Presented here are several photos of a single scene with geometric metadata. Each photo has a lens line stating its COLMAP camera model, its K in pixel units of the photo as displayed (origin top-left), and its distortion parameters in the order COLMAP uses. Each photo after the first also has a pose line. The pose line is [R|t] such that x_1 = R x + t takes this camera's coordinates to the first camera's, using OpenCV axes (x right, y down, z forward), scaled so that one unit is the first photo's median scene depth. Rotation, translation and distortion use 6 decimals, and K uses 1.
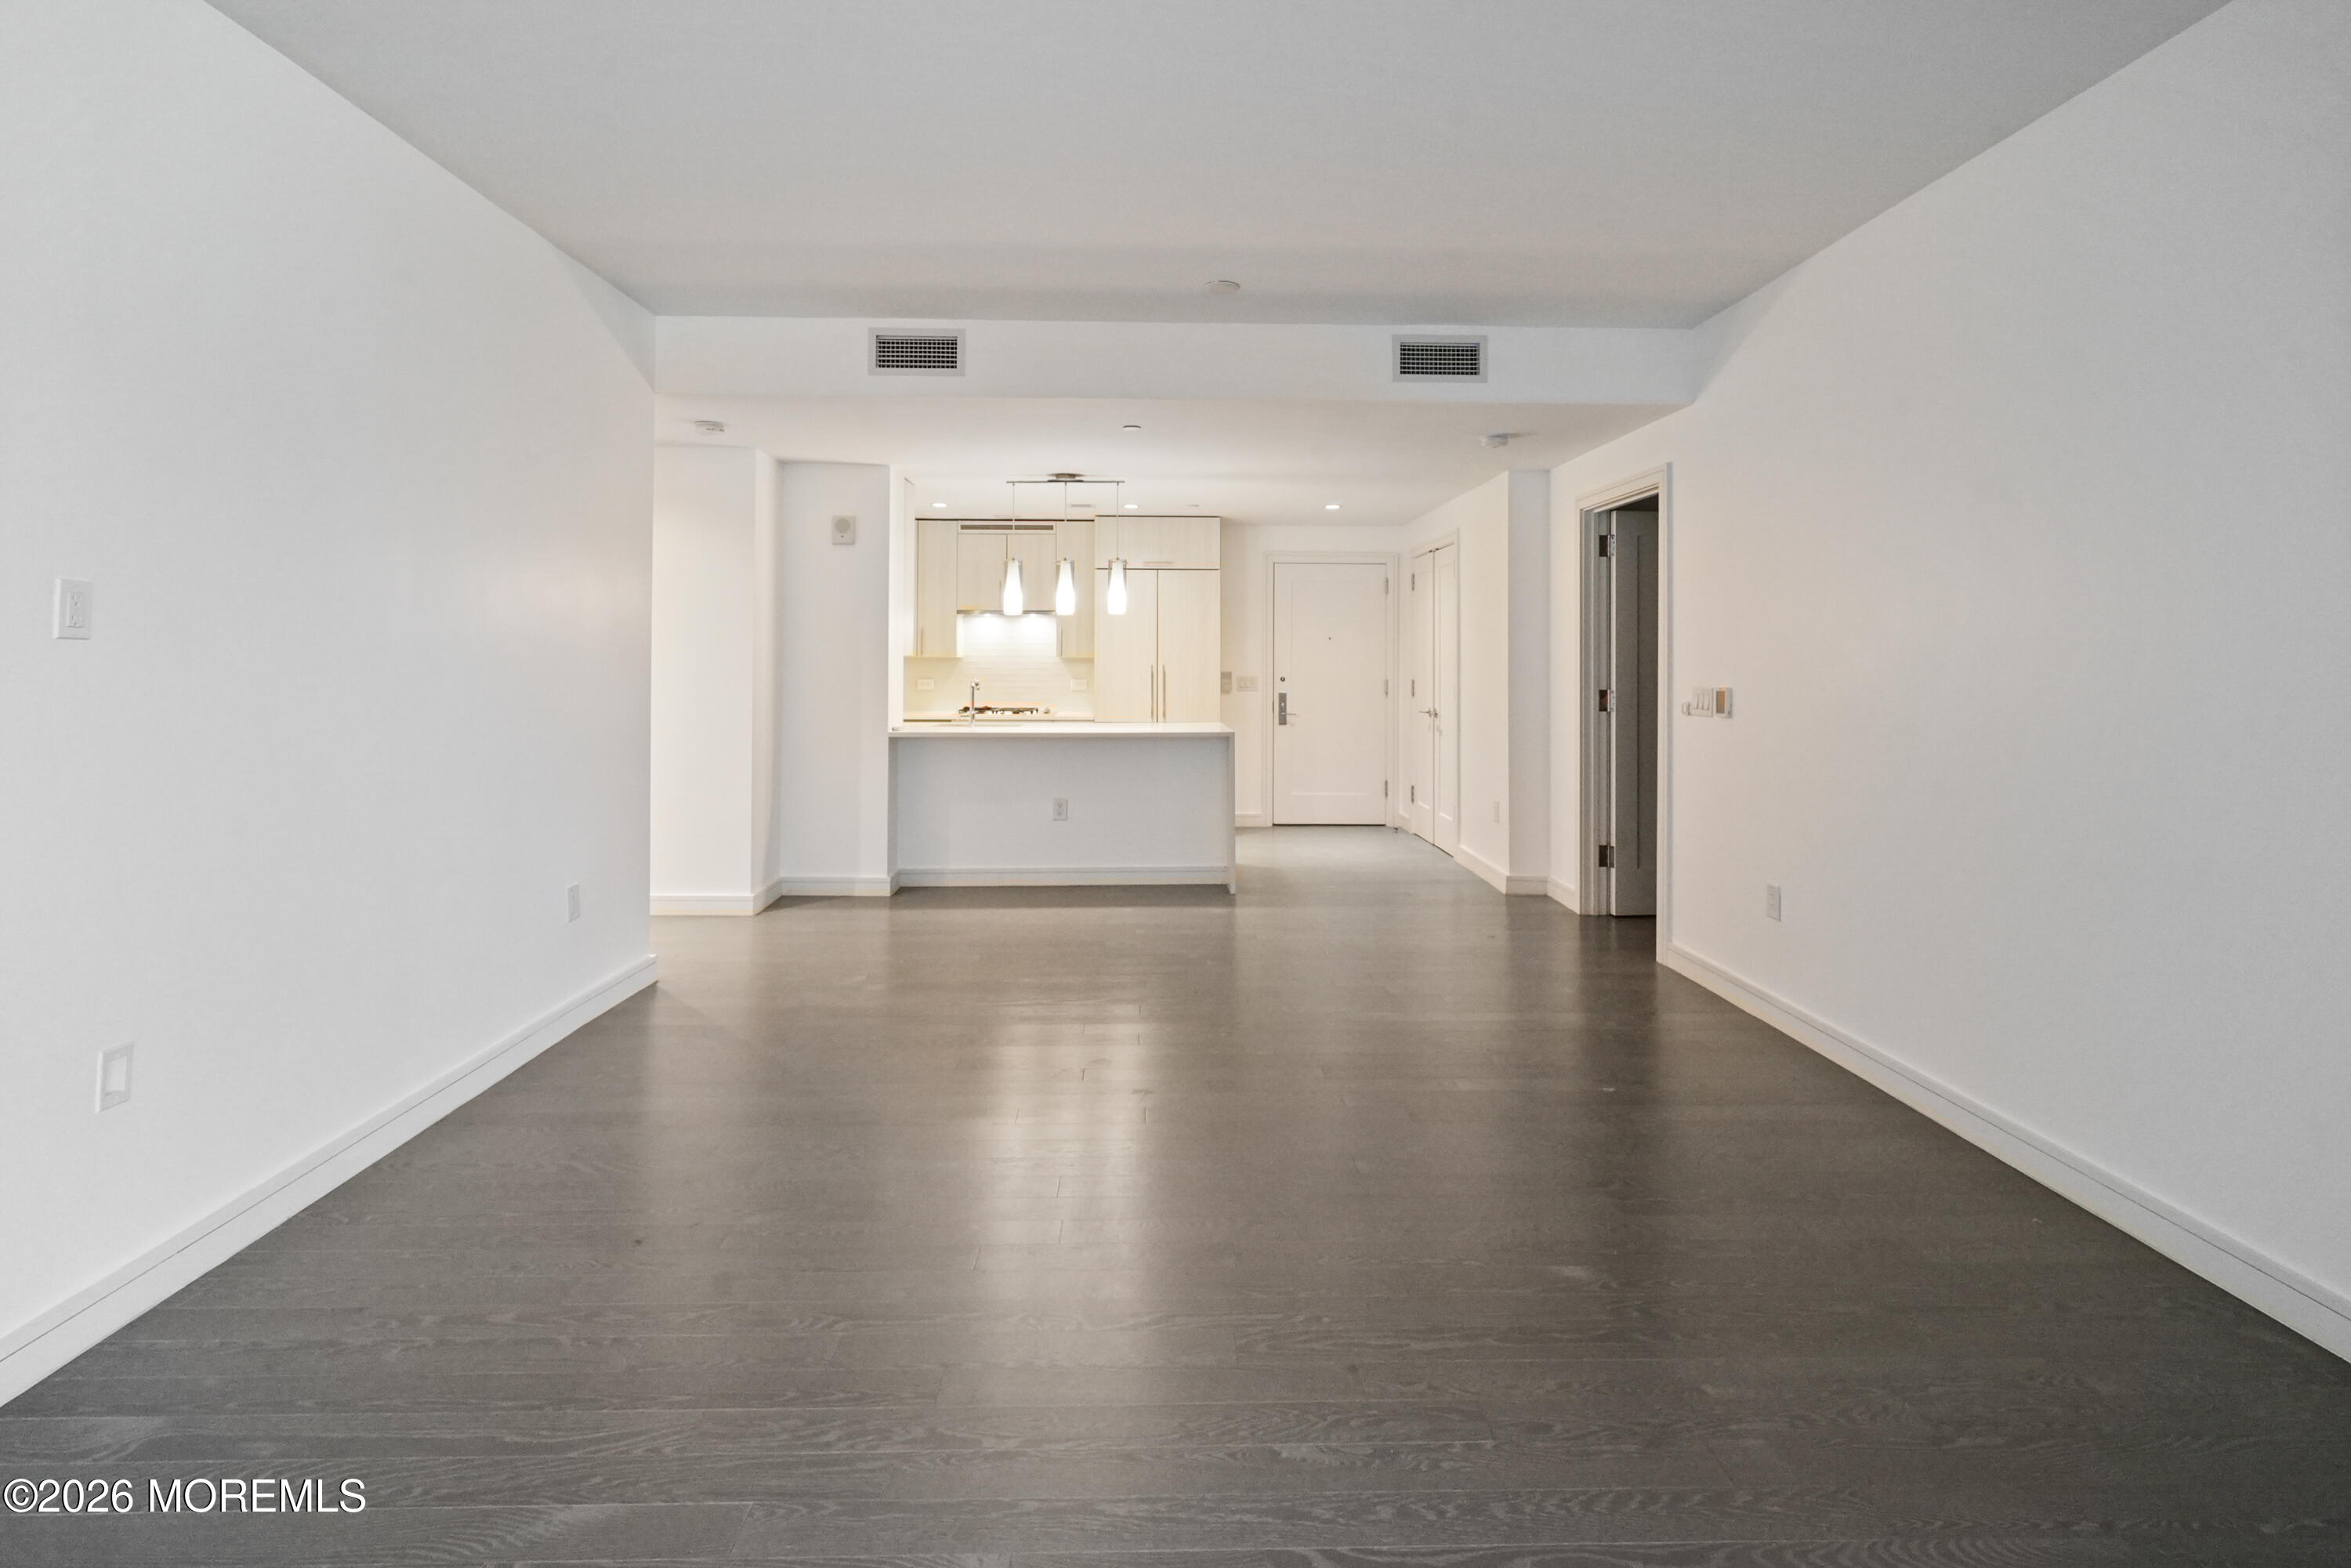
lens RADIAL K [[1120.9, 0, 1180.1], [0, 1120.9, 669.0], [0, 0, 1]] dist [-0.001964, 0.000003]
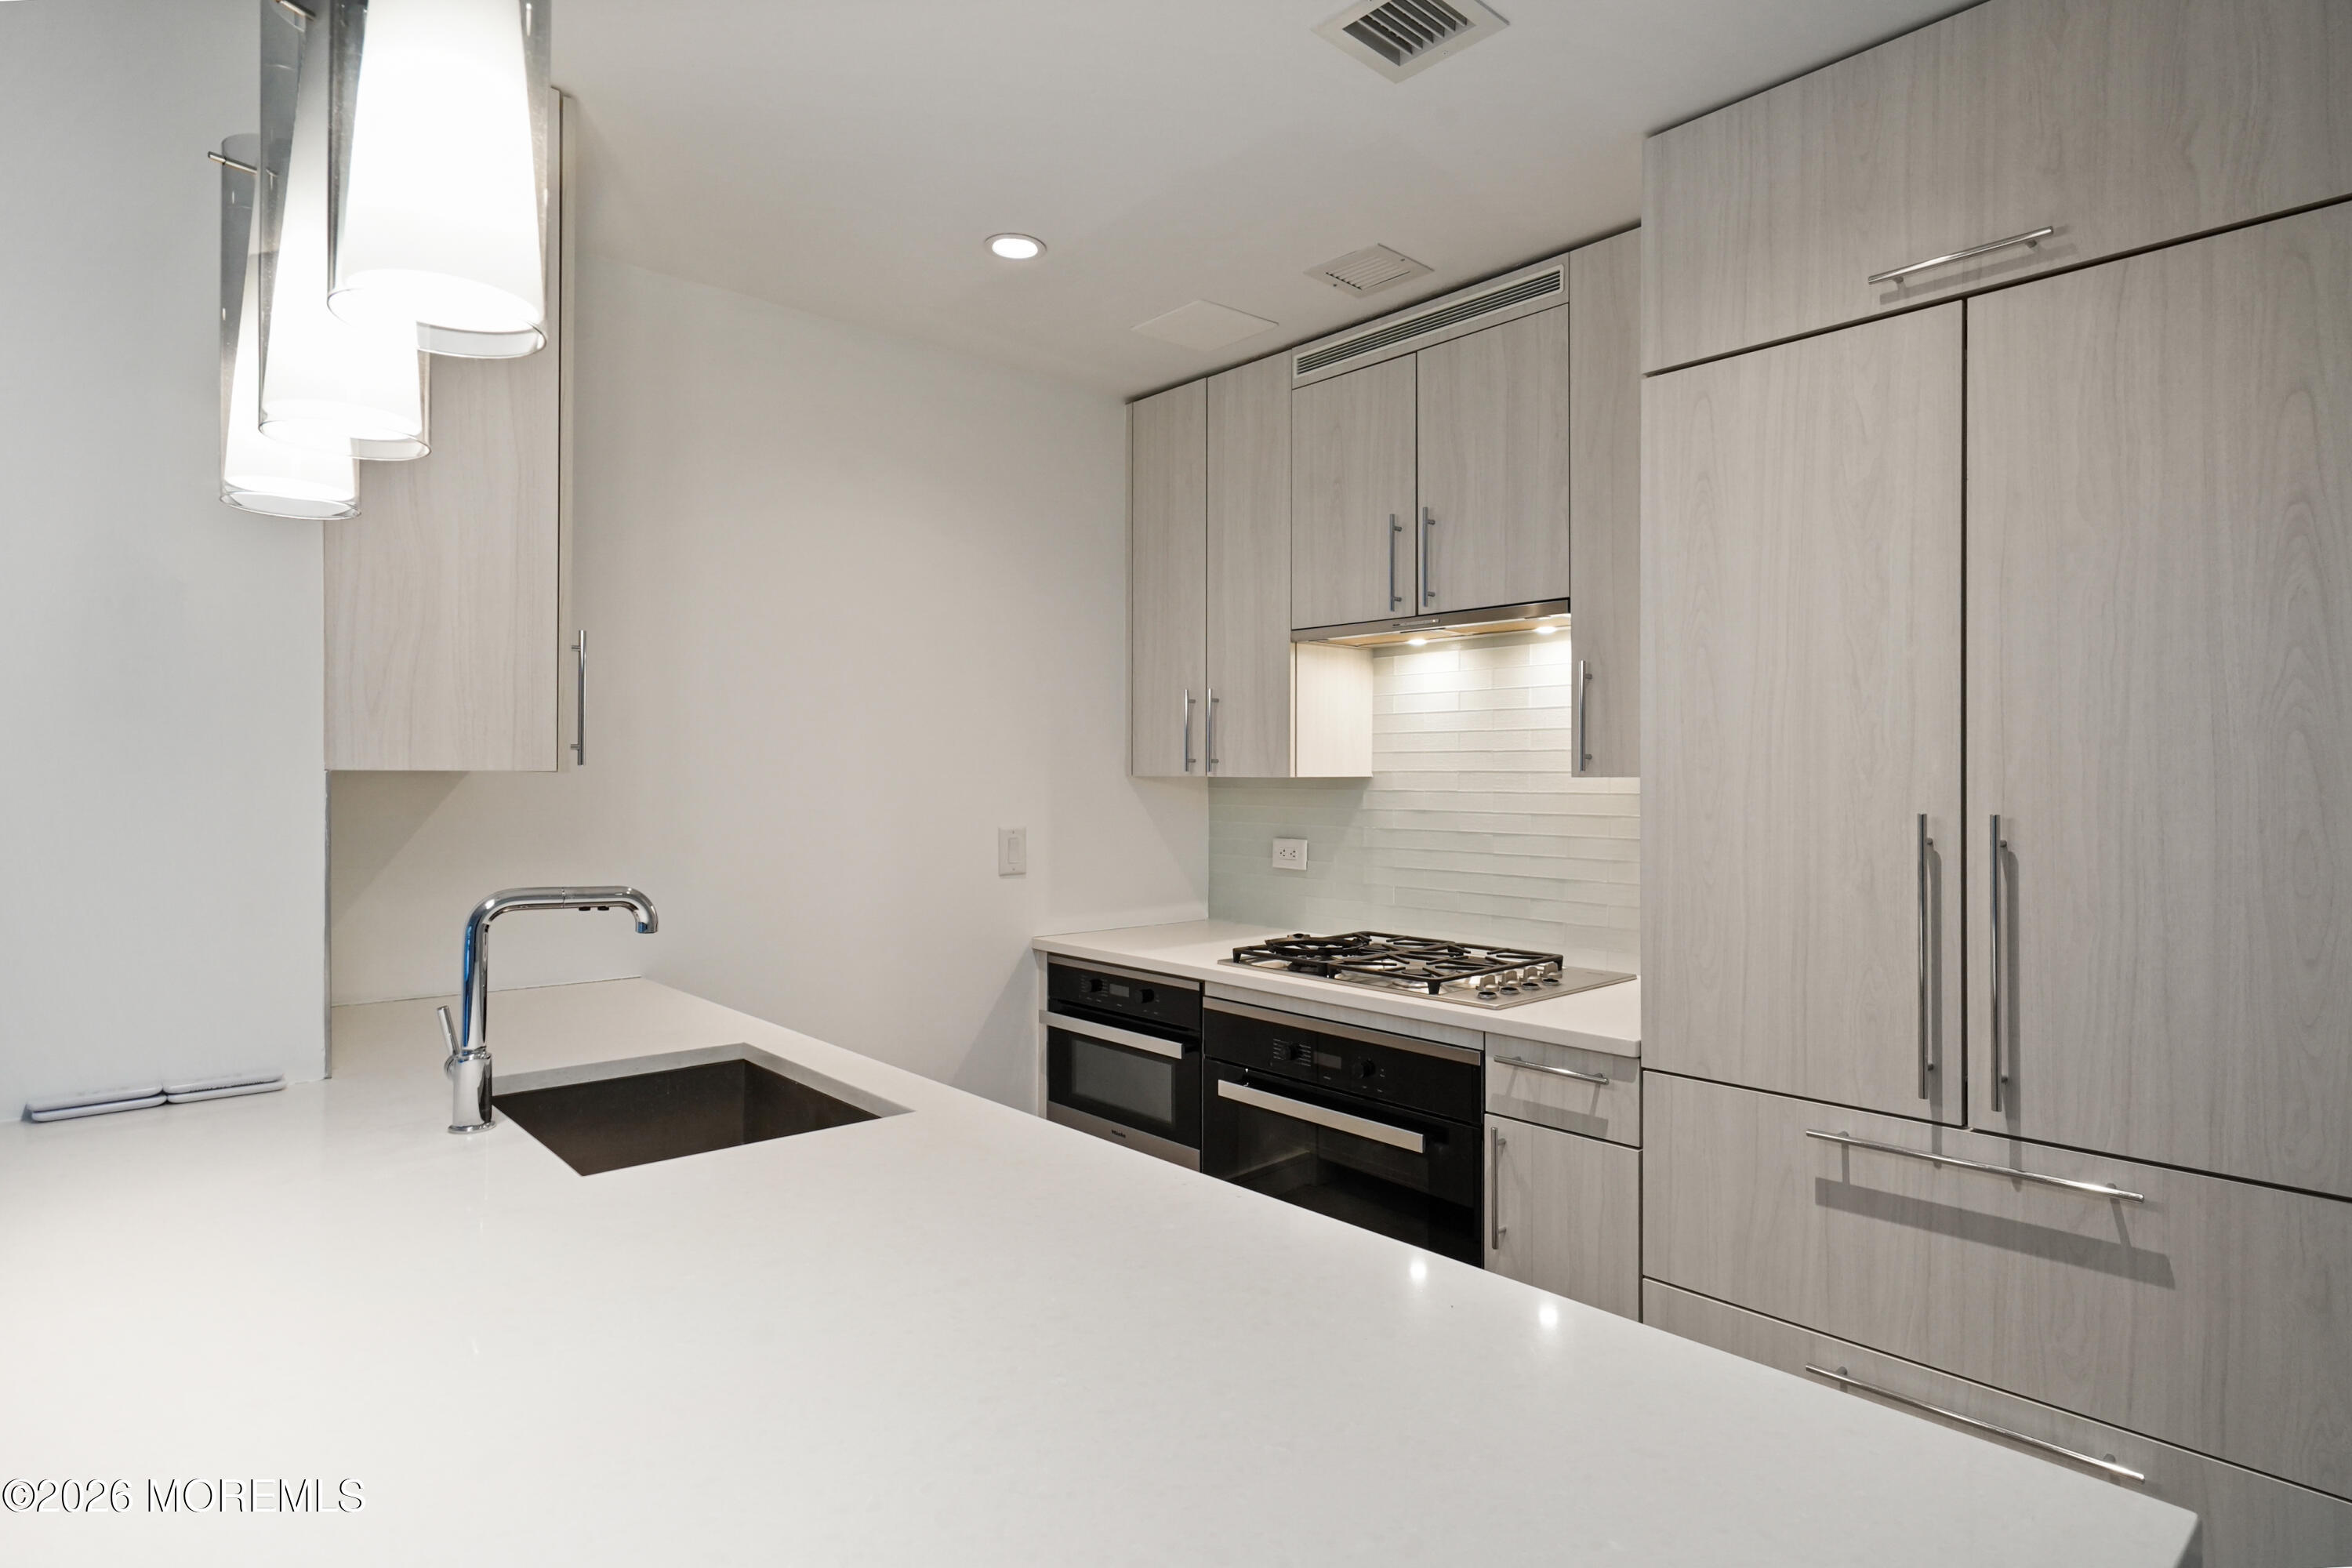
lens RADIAL K [[1235.2, 0, 1170.2], [0, 1235.2, 776.7], [0, 0, 1]] dist [0.003506, -0.000108]
pose [[0.648435, -0.002811, -0.761265, 0.048229], [-0.006140, 0.999941, -0.008922, -0.006758], [0.761245, 0.010459, 0.648380, 0.745937]]
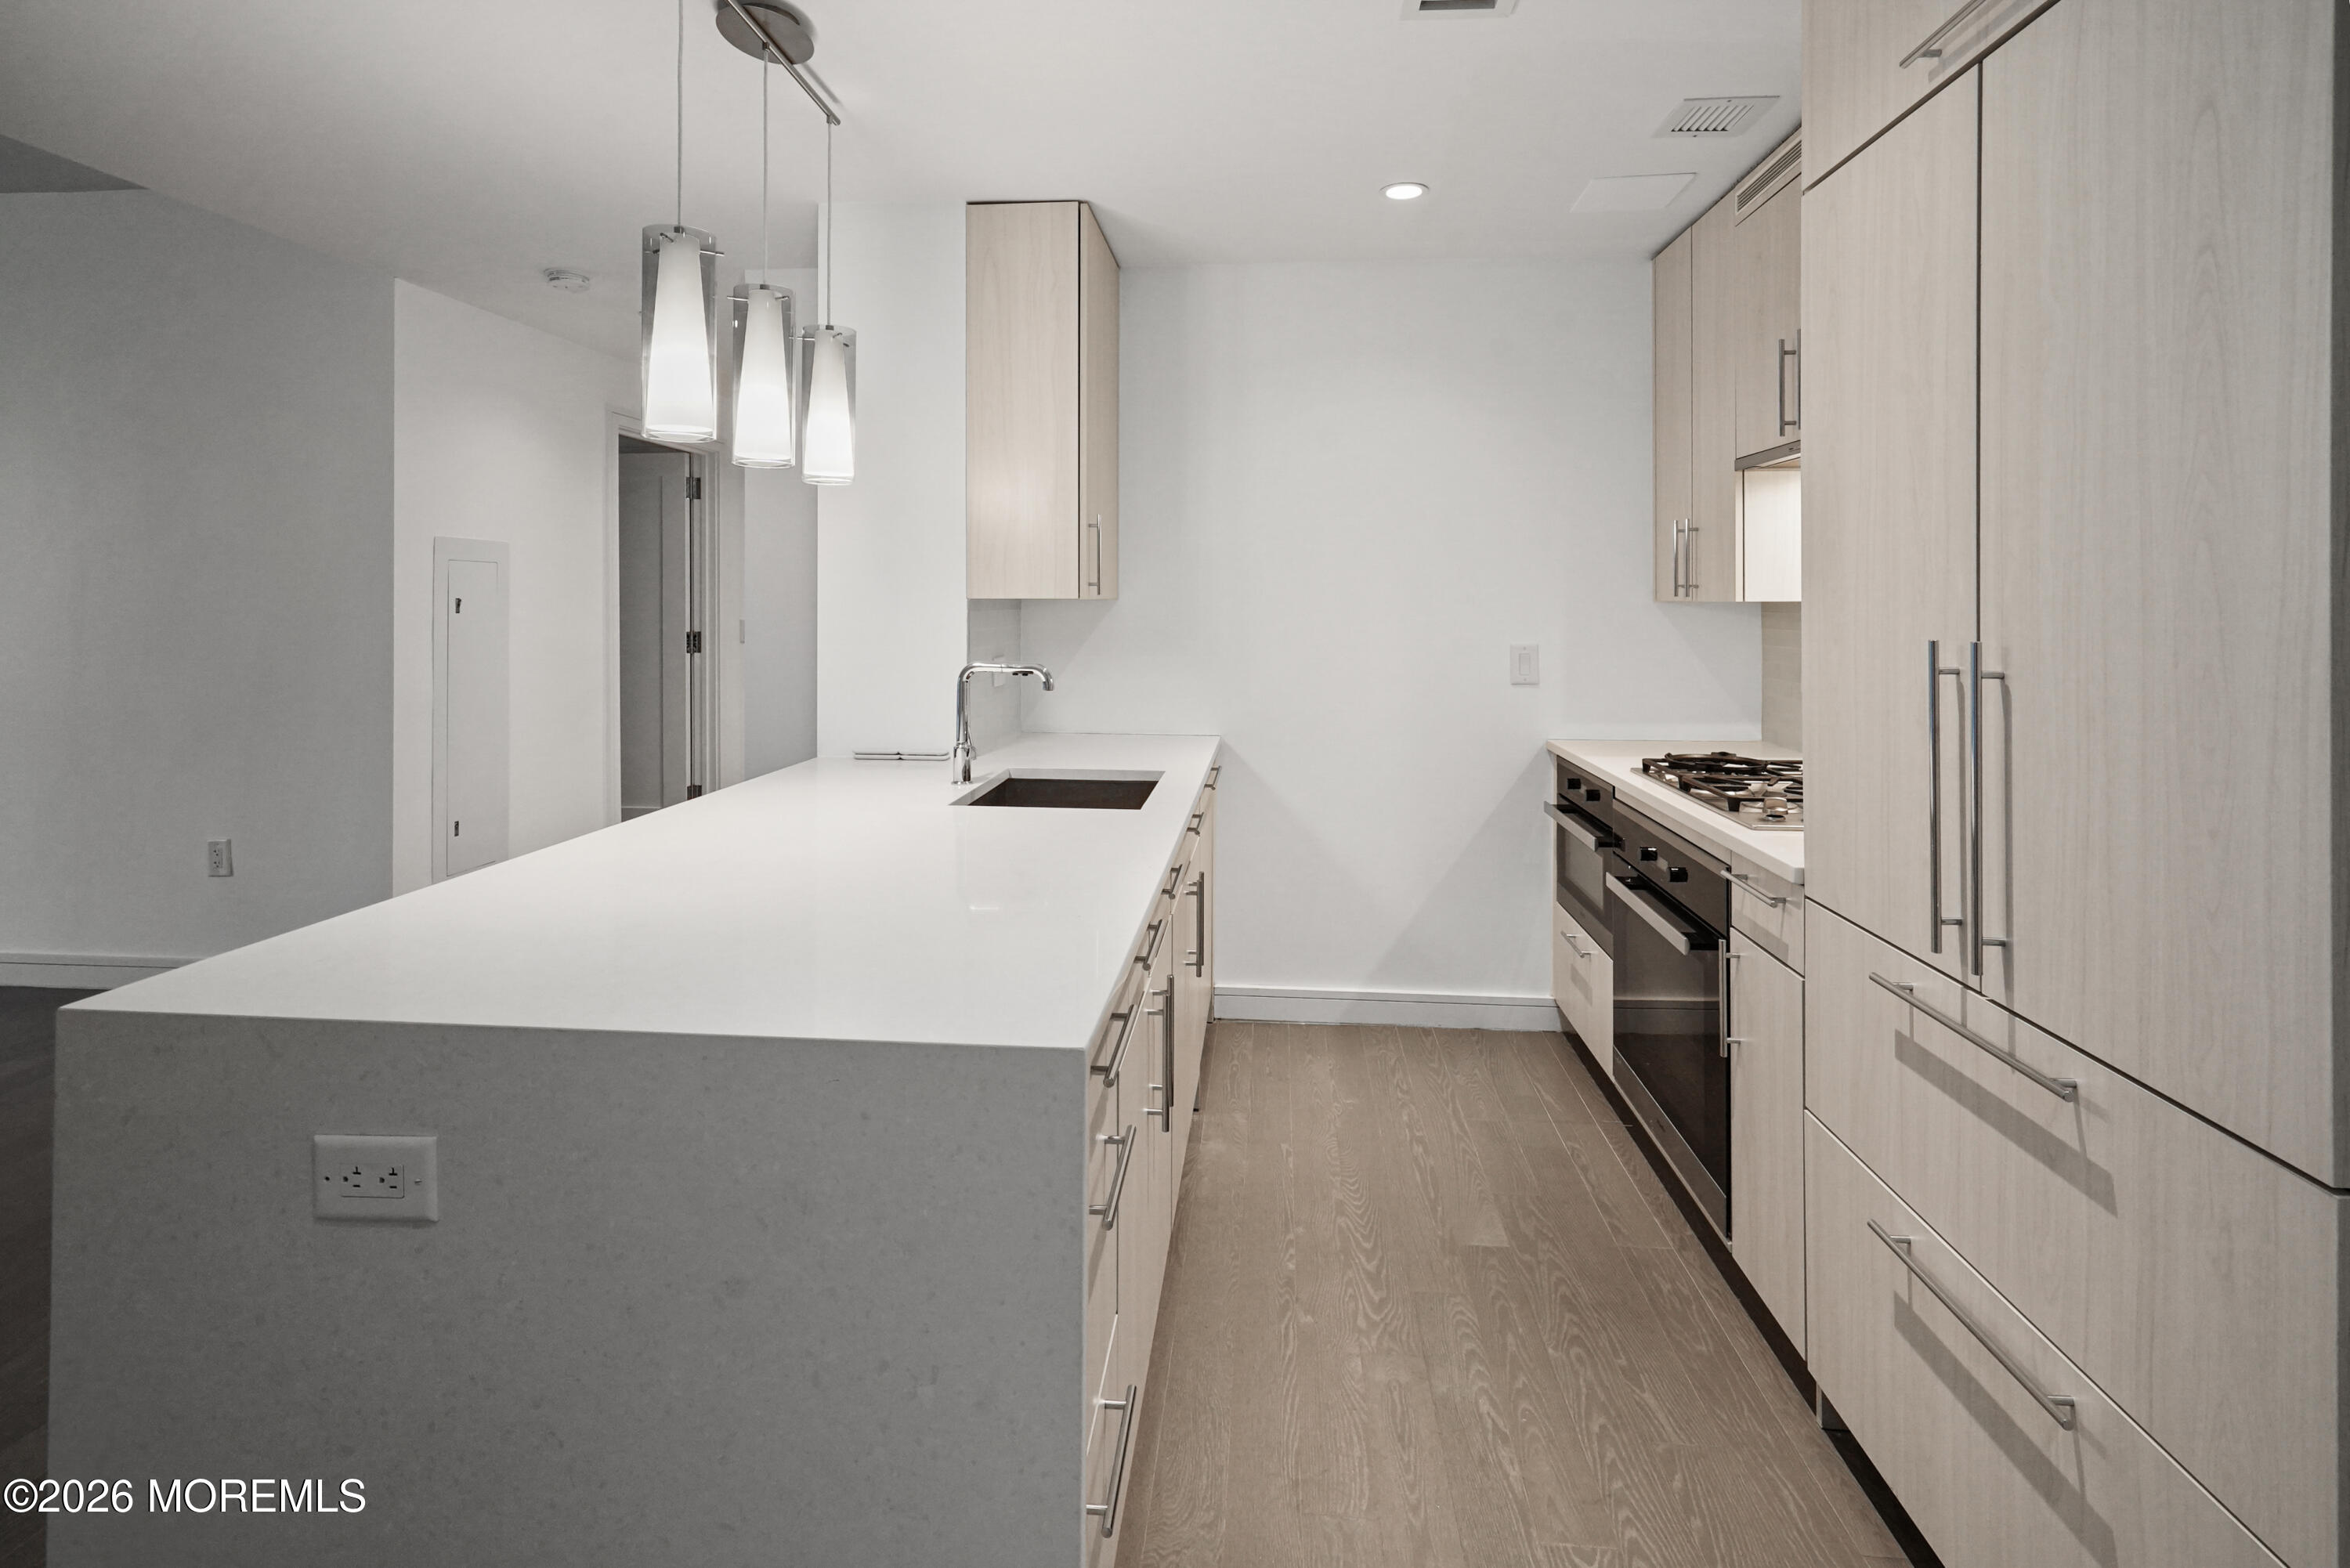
lens RADIAL K [[1133.3, 0, 1179.8], [0, 1133.3, 606.4], [0, 0, 1]] dist [0.000772, 0.000468]
pose [[-0.104164, -0.000382, -0.994560, 0.151220], [-0.010128, 0.999948, 0.000677, -0.007247], [0.994509, 0.010144, -0.104163, 0.873085]]
